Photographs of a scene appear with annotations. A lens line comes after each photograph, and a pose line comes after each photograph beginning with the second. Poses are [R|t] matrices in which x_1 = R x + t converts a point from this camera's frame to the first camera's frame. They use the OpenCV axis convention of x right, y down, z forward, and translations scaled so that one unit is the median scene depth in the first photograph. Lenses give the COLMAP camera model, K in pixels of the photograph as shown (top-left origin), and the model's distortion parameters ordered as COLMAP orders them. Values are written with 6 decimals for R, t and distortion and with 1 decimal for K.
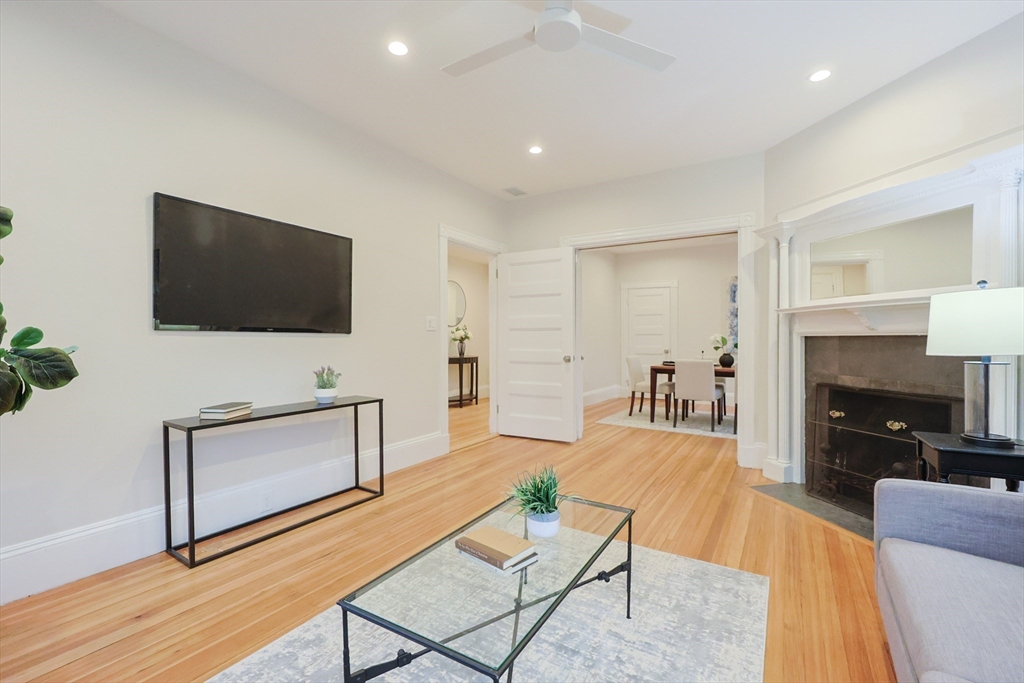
lens RADIAL K [[434.3, 0, 493.5], [0, 434.3, 340.5], [0, 0, 1]] dist [-0.000231, -0.000507]
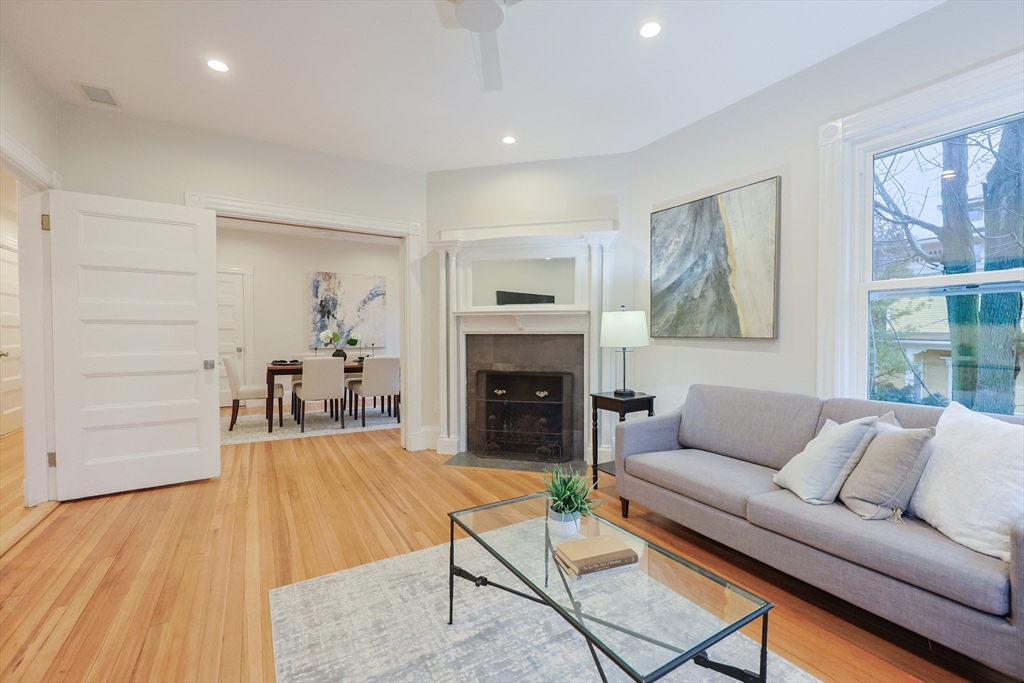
lens RADIAL K [[456.0, 0, 512.0], [0, 456.0, 341.5], [0, 0, 1]] dist [0.000207, -0.000010]
pose [[0.441524, -0.016347, 0.897101, -0.385760], [0.002540, 0.999853, 0.016969, -0.010216], [-0.897246, -0.005213, 0.441500, 0.279043]]
